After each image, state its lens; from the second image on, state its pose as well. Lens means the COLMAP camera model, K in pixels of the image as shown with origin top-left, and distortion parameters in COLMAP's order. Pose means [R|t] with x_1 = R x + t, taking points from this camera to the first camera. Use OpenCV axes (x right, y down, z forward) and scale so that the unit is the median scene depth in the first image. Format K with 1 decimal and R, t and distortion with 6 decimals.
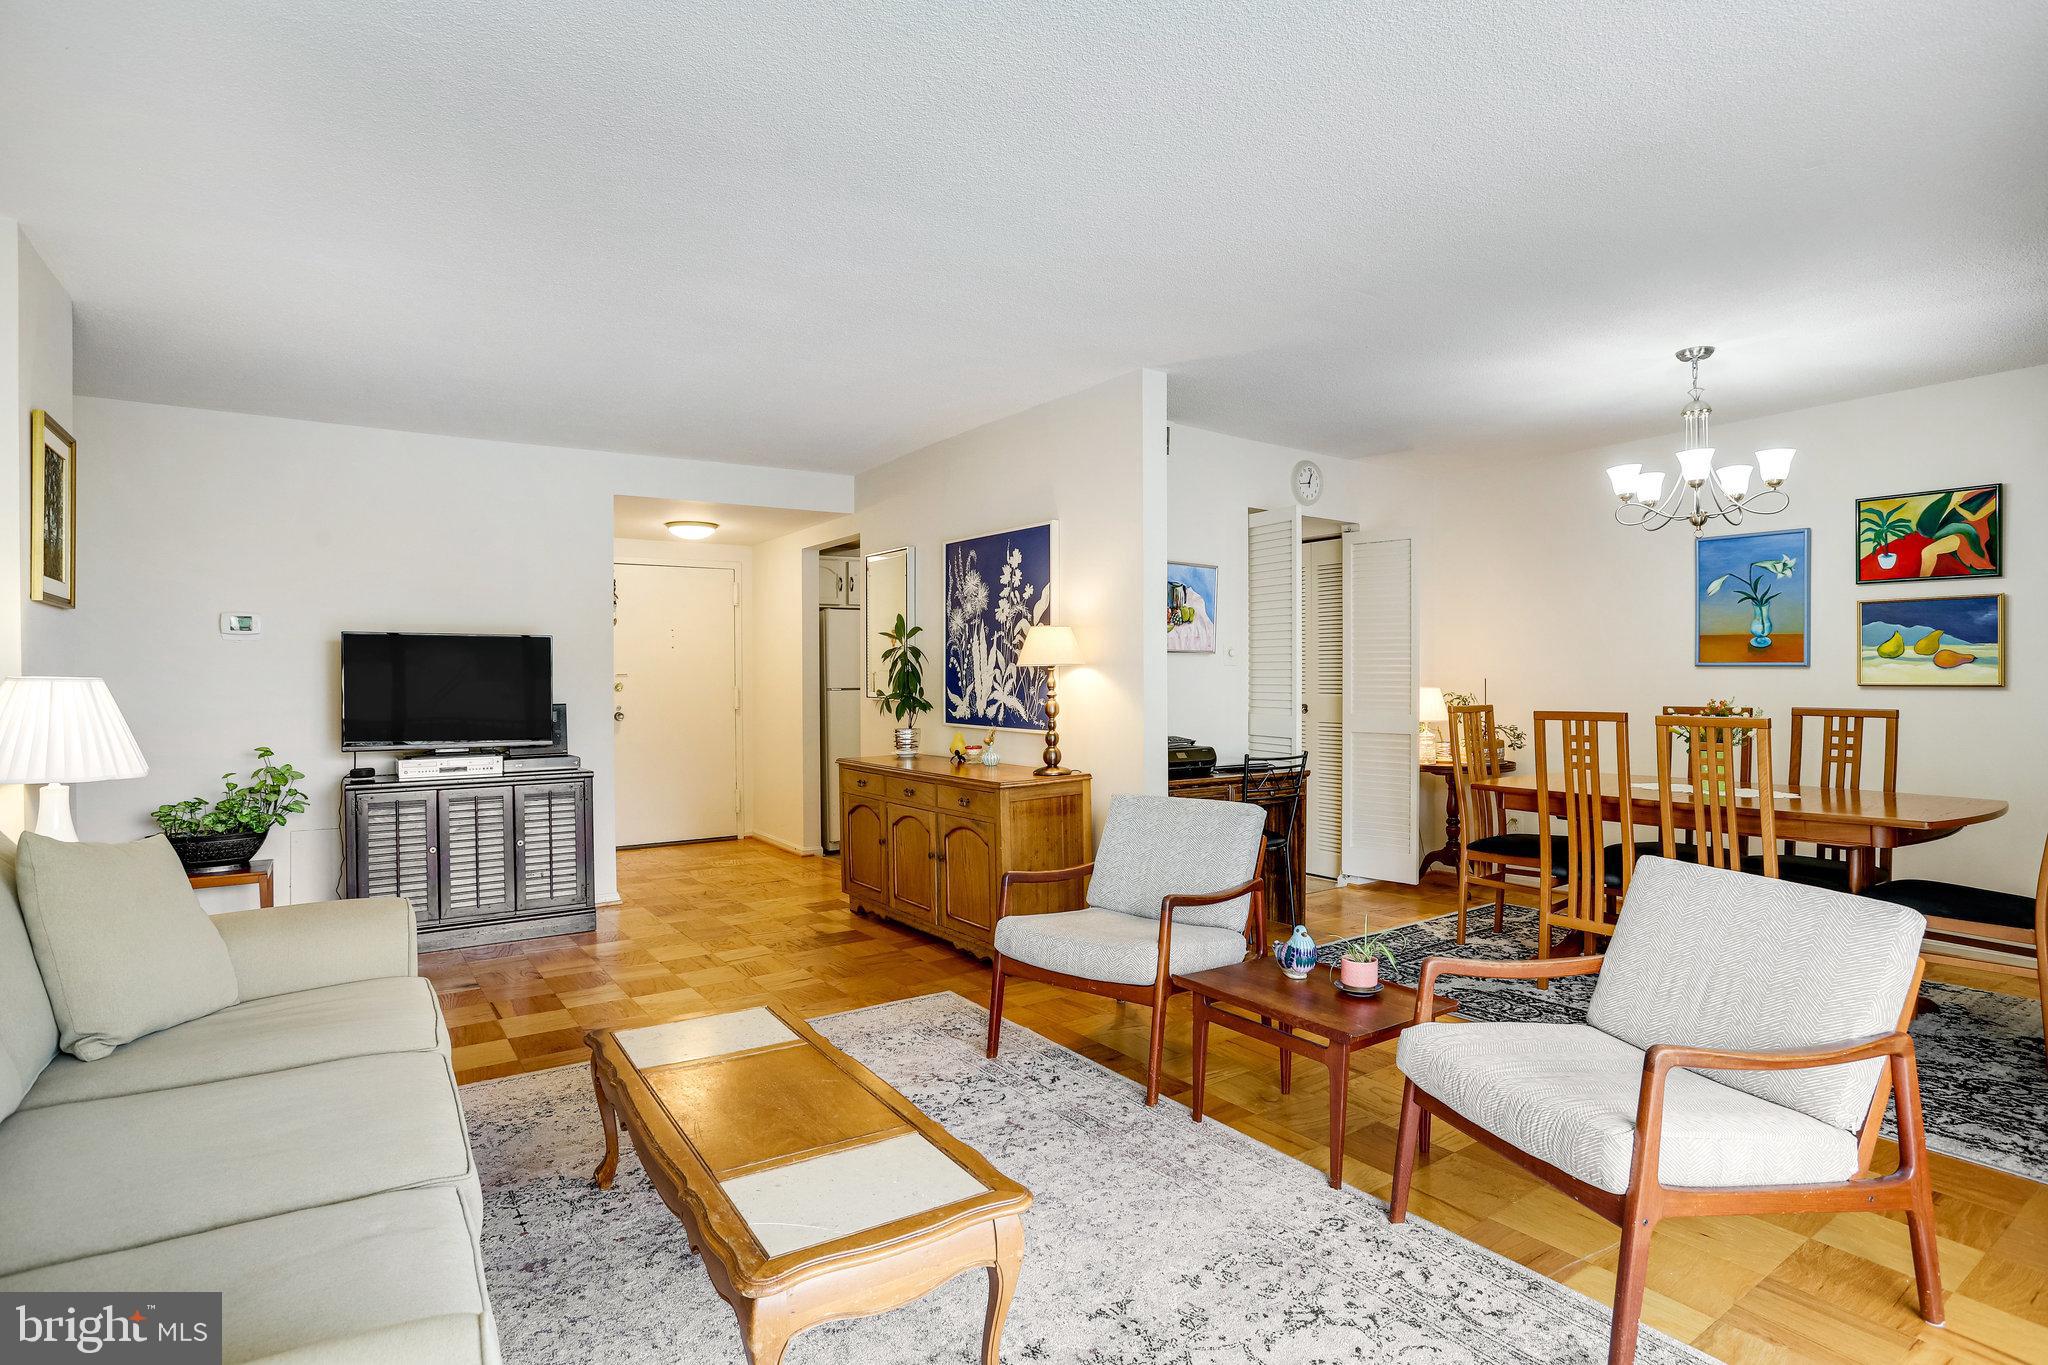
lens RADIAL K [[1029.7, 0, 1005.3], [0, 1029.7, 688.5], [0, 0, 1]] dist [-0.053874, 0.022234]
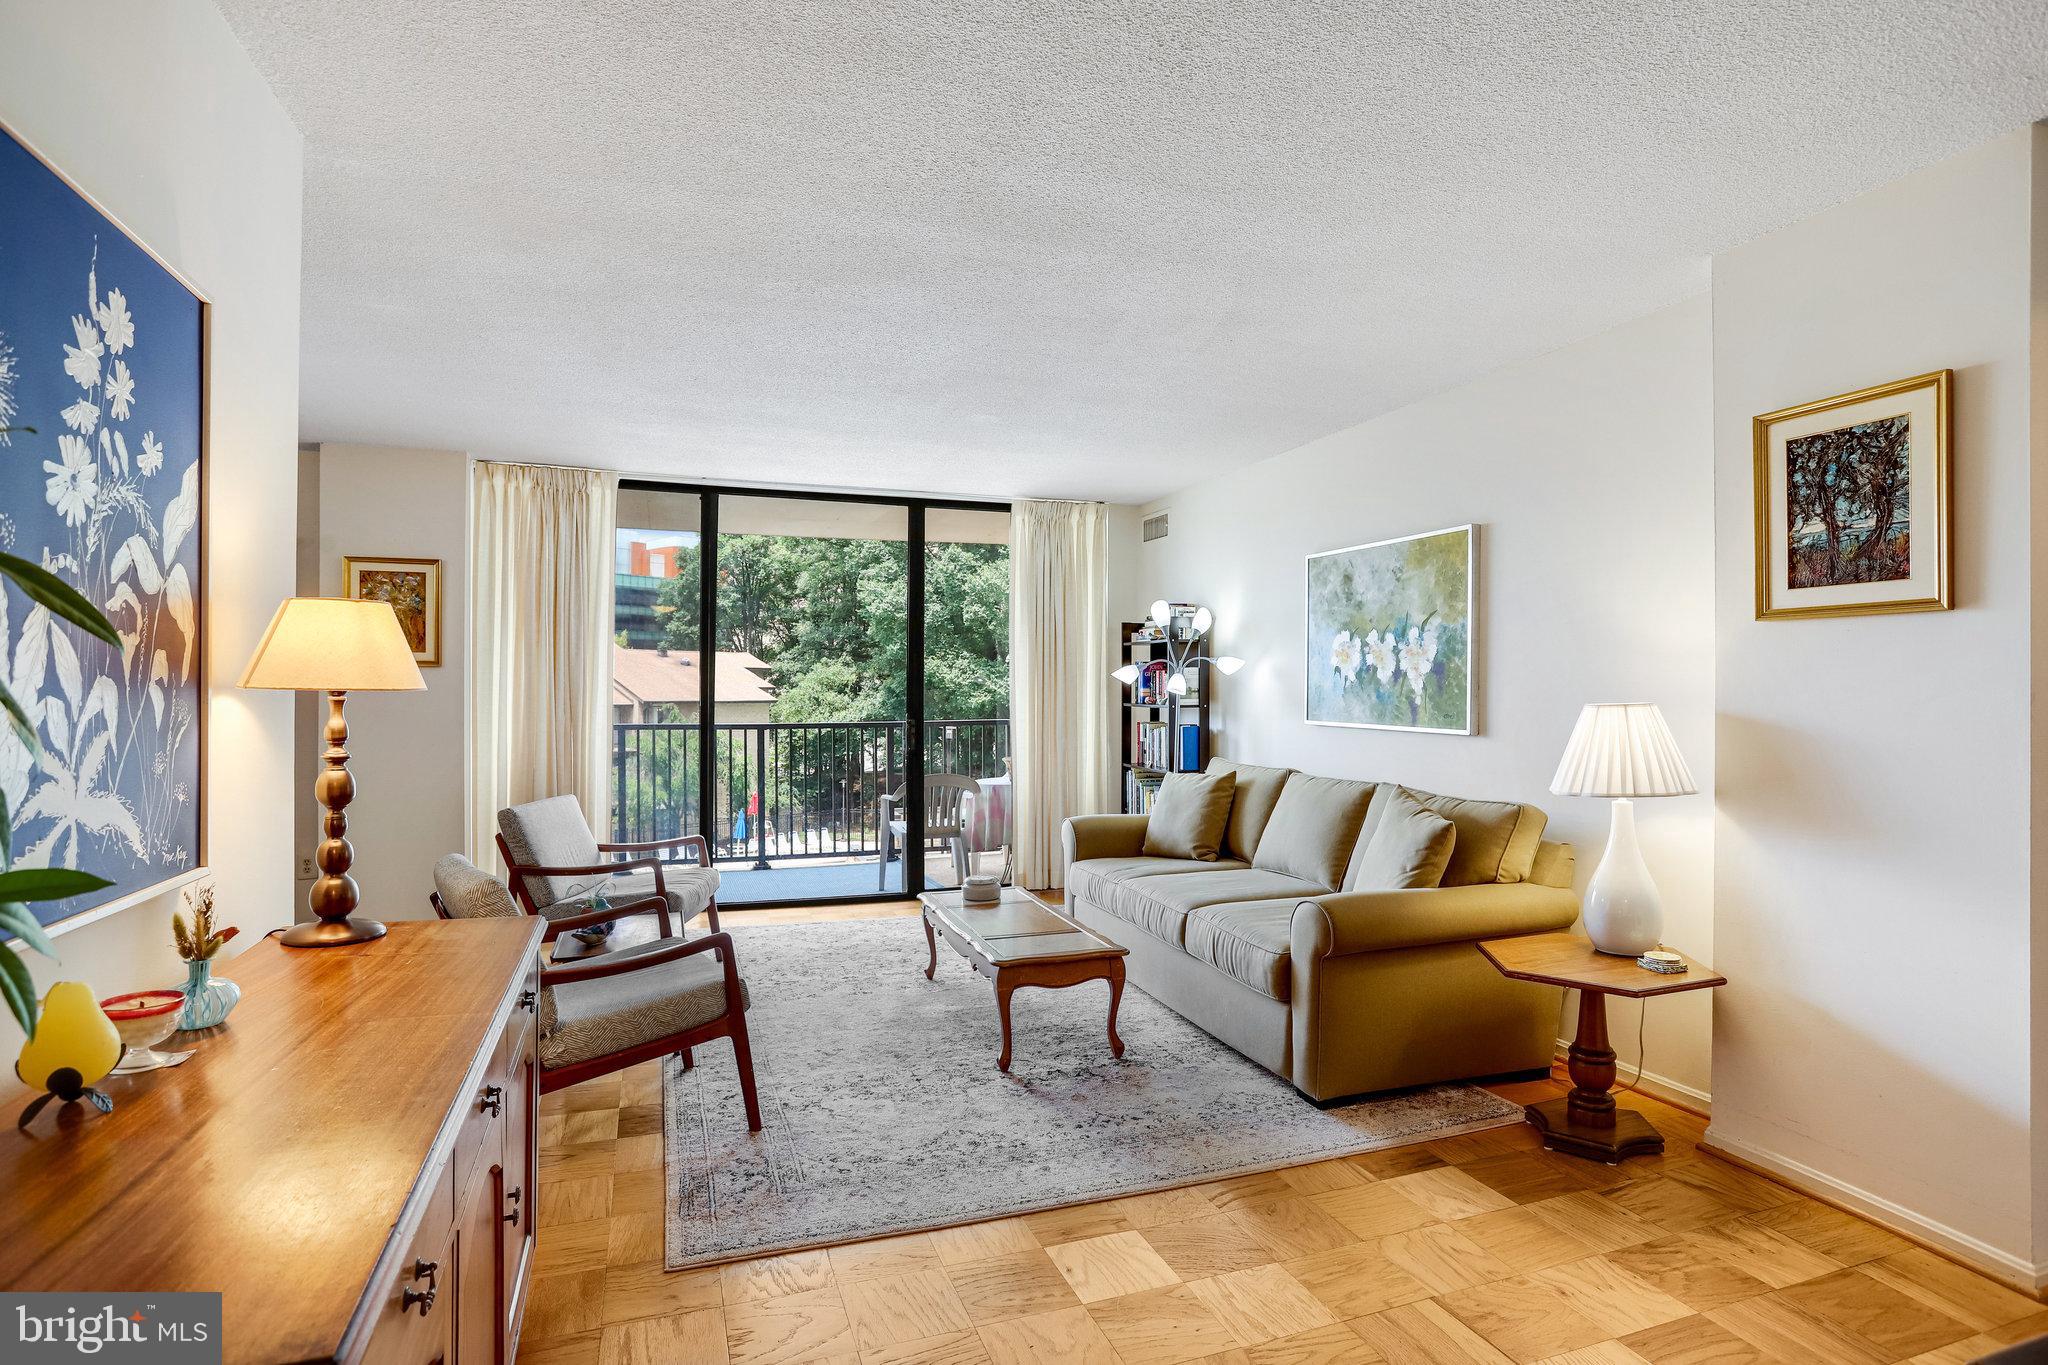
lens RADIAL K [[1029.7, 0, 1019.2], [0, 1029.7, 693.6], [0, 0, 1]] dist [-0.053874, 0.022234]
pose [[-0.967671, 0.000529, 0.252215, -0.333072], [0.004249, 0.999890, 0.014203, -0.024674], [-0.252179, 0.014816, -0.967567, 1.295513]]
